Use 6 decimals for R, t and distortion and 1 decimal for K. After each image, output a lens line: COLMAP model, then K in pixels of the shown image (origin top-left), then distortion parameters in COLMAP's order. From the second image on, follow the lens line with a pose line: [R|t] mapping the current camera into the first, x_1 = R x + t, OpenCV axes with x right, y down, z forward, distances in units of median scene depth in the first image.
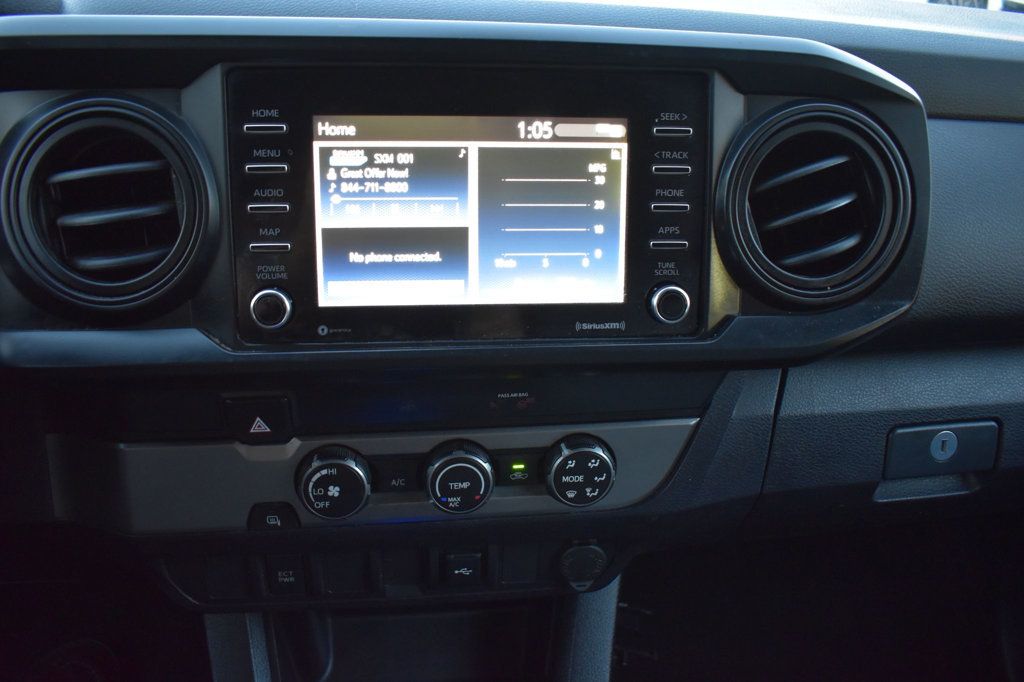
lens RADIAL K [[848.2, 0, 509.3], [0, 848.2, 344.8], [0, 0, 1]] dist [-0.092508, 0.002851]
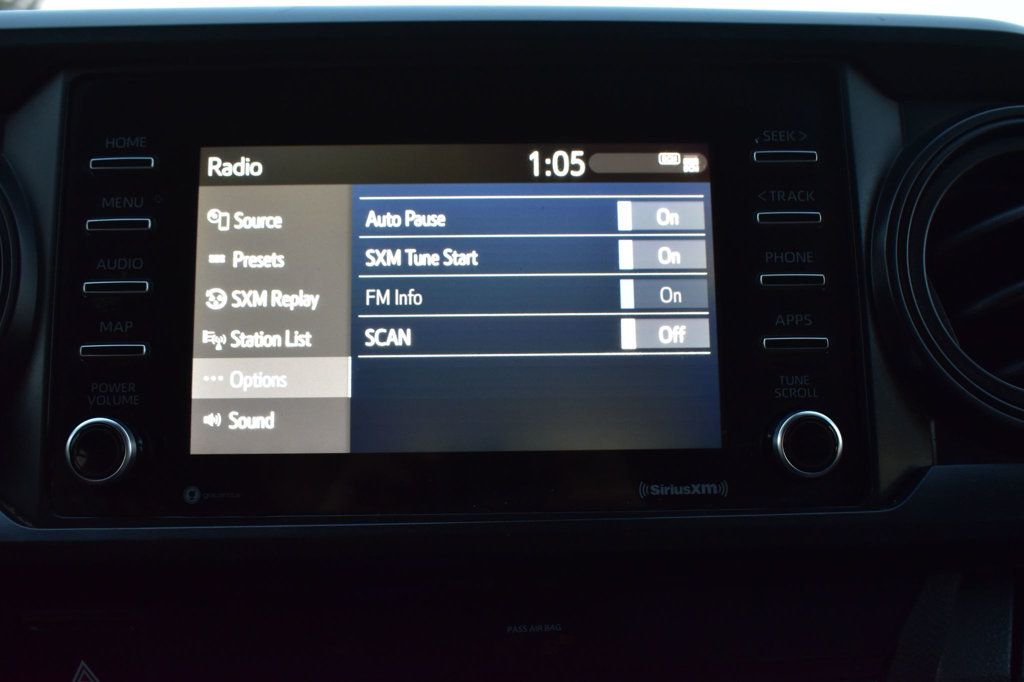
lens RADIAL K [[1027.3, 0, 507.2], [0, 1027.3, 341.6], [0, 0, 1]] dist [-0.083637, 0.000000]
pose [[0.996022, -0.028422, -0.084449, 0.050087], [-0.000617, 0.945539, -0.325509, 0.102050], [0.089101, 0.324267, 0.941760, 0.314109]]
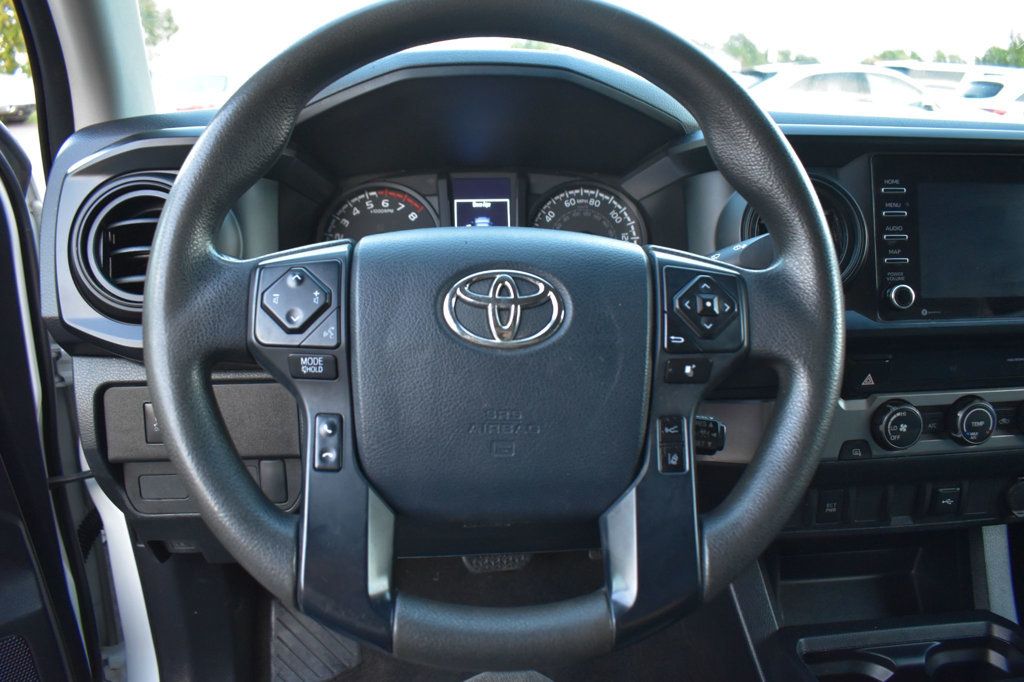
lens RADIAL K [[782.6, 0, 513.6], [0, 782.6, 347.7], [0, 0, 1]] dist [-0.099673, 0.024534]
pose [[0.998045, -0.025446, -0.057082, -0.867394], [0.014680, 0.983257, -0.181634, 0.284418], [0.060748, 0.180441, 0.981708, -0.439131]]
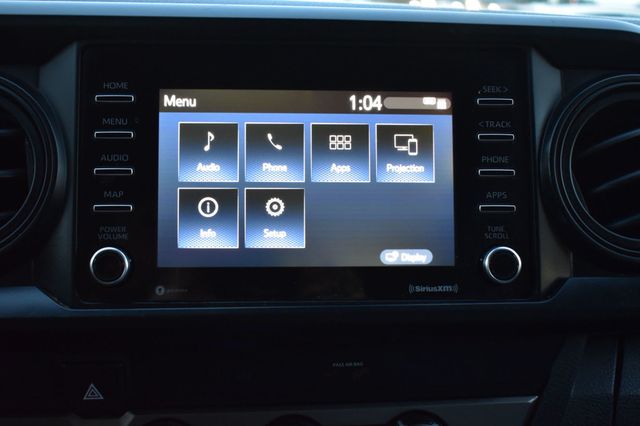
lens RADIAL K [[771.8, 0, 320.2], [0, 771.8, 214.4], [0, 0, 1]] dist [-0.062748, 0.000000]
pose [[0.999328, -0.010070, -0.035252, 0.005605], [0.000753, 0.966970, -0.254890, 0.122689], [0.036654, 0.254692, 0.966327, 0.081512]]
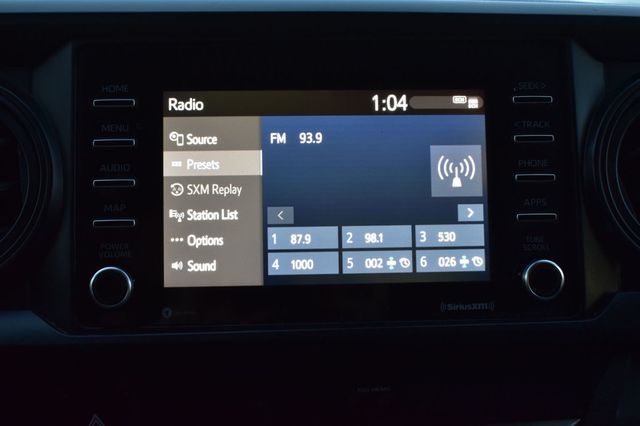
lens RADIAL K [[771.8, 0, 319.3], [0, 771.8, 216.0], [0, 0, 1]] dist [-0.062748, 0.000000]
pose [[0.998242, -0.024120, -0.054136, -0.004896], [0.009843, 0.968223, -0.249895, 0.086955], [0.058443, 0.248923, 0.966758, 0.155377]]
